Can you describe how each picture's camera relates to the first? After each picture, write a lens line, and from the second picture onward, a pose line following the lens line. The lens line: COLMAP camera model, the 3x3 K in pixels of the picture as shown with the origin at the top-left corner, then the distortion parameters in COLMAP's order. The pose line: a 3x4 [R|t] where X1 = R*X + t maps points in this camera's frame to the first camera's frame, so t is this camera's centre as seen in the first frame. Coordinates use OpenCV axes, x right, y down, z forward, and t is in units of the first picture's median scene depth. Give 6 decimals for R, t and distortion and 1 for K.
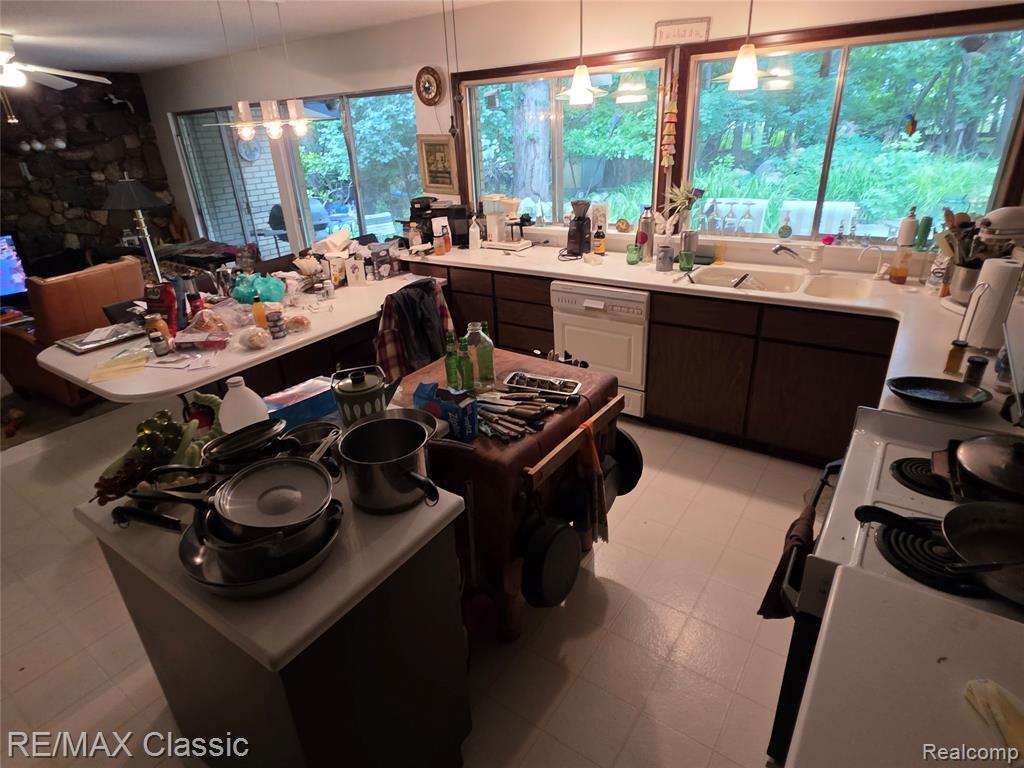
lens RADIAL K [[563.2, 0, 507.7], [0, 563.2, 382.0], [0, 0, 1]] dist [0.002659, -0.000552]
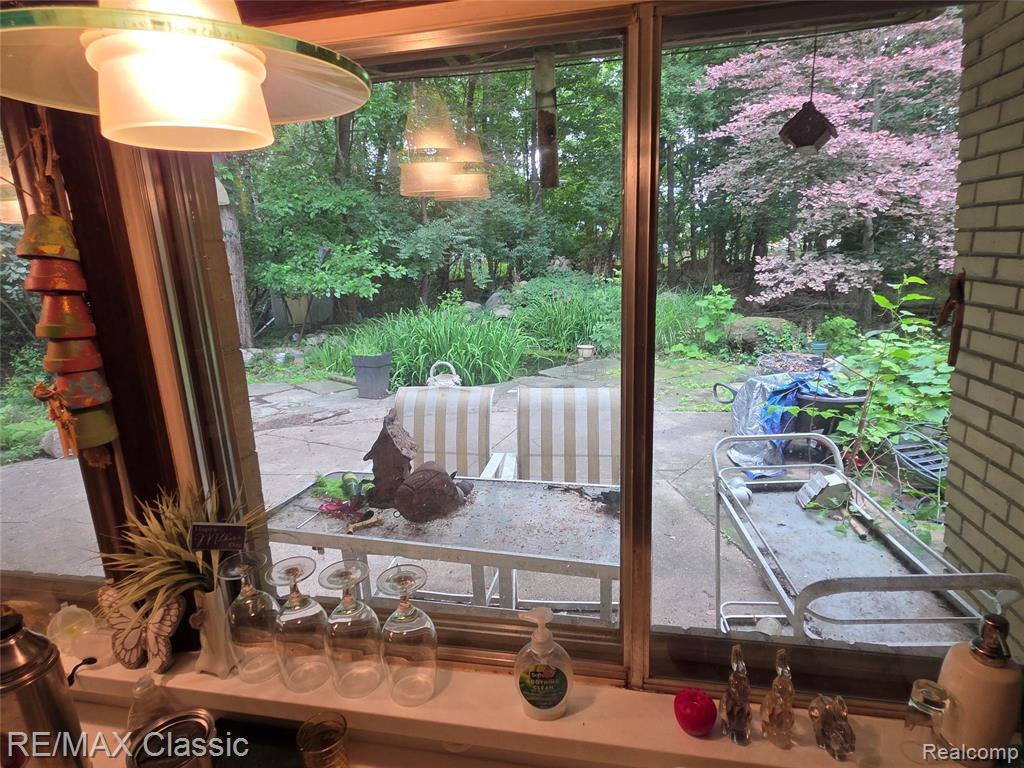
lens RADIAL K [[563.2, 0, 511.6], [0, 563.2, 385.2], [0, 0, 1]] dist [0.002659, -0.000552]
pose [[0.910424, -0.086707, 0.404487, 0.083418], [0.165599, 0.972414, -0.164282, -0.077949], [-0.379084, 0.216549, 0.899668, 0.155032]]
